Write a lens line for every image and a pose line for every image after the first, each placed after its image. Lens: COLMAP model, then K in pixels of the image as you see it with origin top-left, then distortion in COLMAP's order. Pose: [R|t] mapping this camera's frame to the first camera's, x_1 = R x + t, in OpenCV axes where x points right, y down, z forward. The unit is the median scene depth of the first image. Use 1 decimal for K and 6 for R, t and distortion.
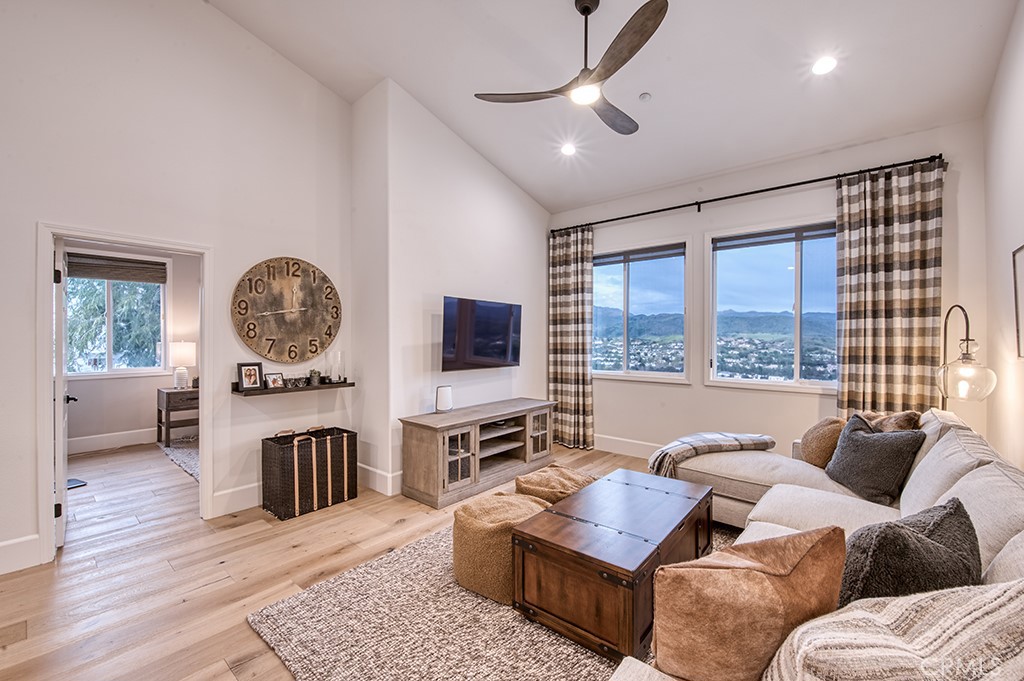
lens RADIAL K [[416.0, 0, 502.7], [0, 416.0, 340.6], [0, 0, 1]] dist [-0.001026, -0.000171]
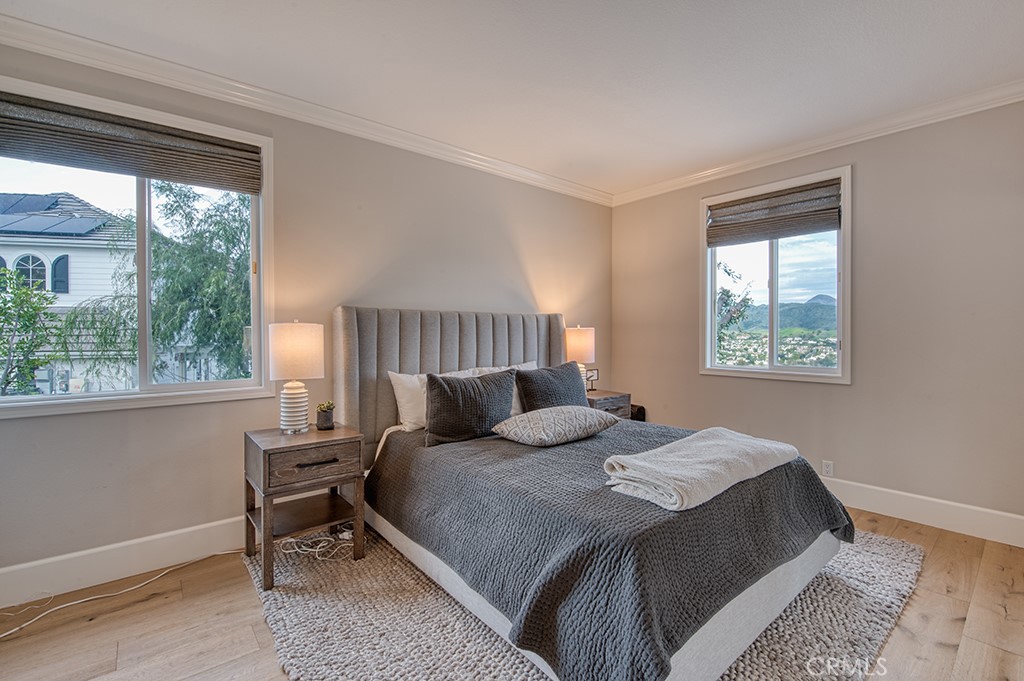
lens RADIAL K [[442.4, 0, 512.0], [0, 442.4, 340.5], [0, 0, 1]] dist [-0.000568, -0.000083]
pose [[0.986906, 0.002783, -0.161275, -0.208847], [-0.000630, 0.999910, 0.013399, 0.006993], [0.161298, -0.013122, 0.986819, 0.256574]]
